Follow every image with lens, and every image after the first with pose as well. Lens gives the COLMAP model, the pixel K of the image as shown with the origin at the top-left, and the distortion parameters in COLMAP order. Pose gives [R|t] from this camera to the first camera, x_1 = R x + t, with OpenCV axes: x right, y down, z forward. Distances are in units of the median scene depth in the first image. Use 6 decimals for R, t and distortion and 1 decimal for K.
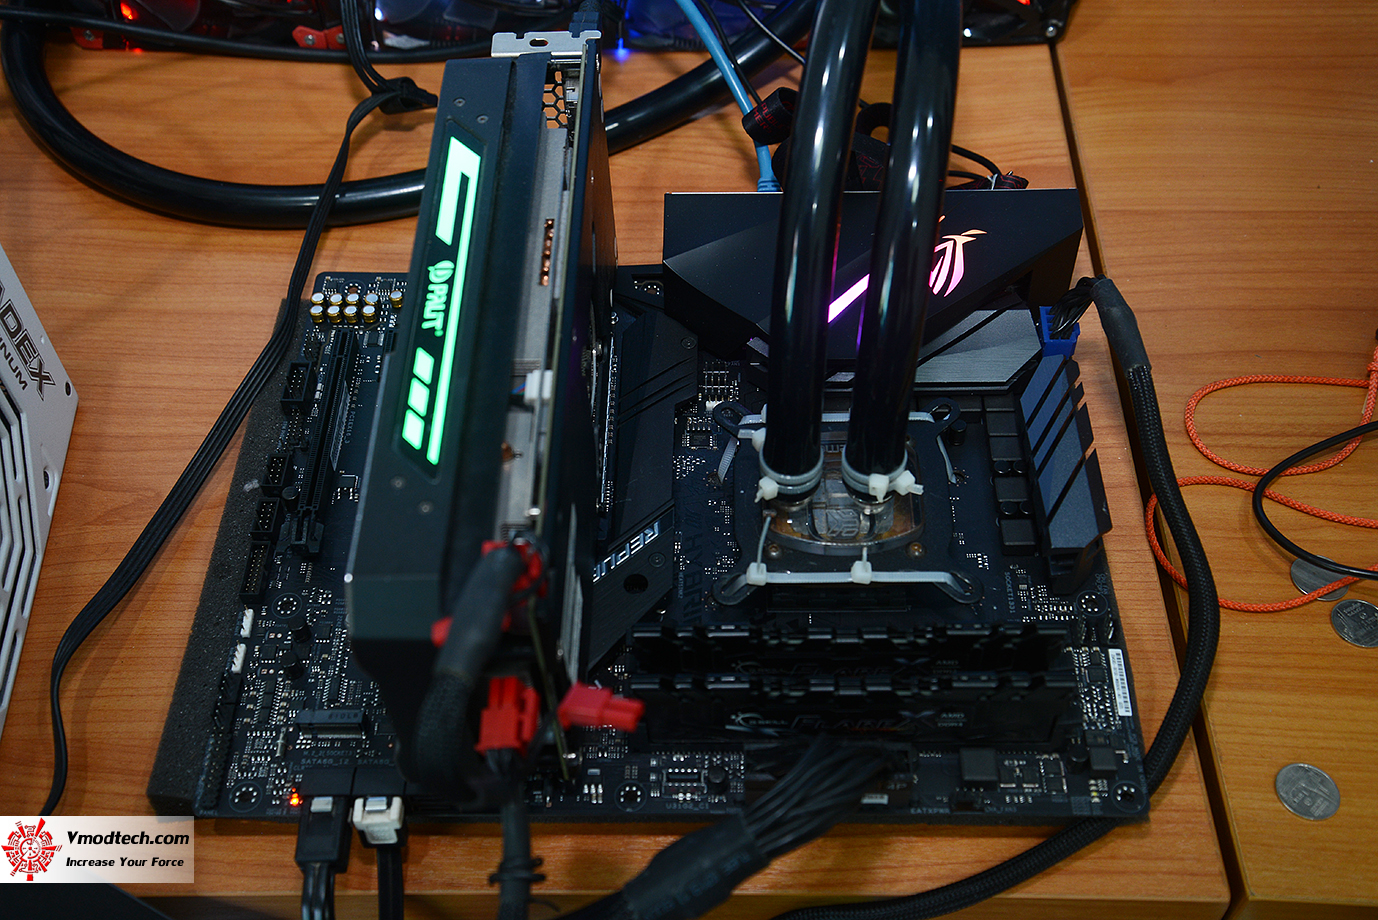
lens RADIAL K [[1667.5, 0, 689.0], [0, 1667.5, 460.0], [0, 0, 1]] dist [0.115956, -0.015662]
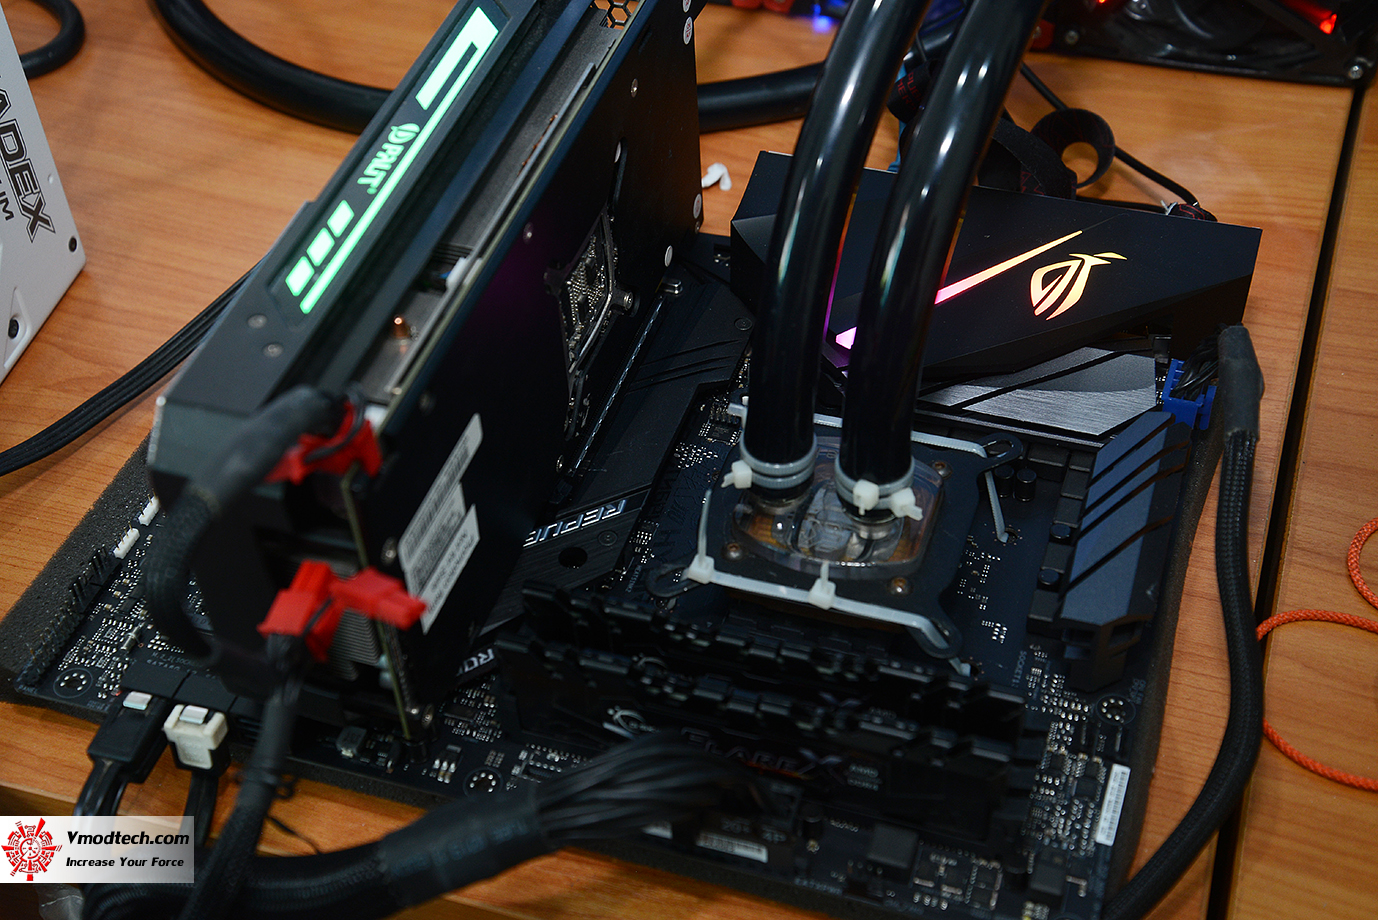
lens RADIAL K [[2194.1, 0, 689.0], [0, 2194.1, 460.0], [0, 0, 1]] dist [0.278245, 0.122238]
pose [[0.948471, 0.201089, -0.244881, 0.285445], [-0.229664, 0.968715, -0.094050, 0.117304], [0.218307, 0.145444, 0.964981, -0.066464]]
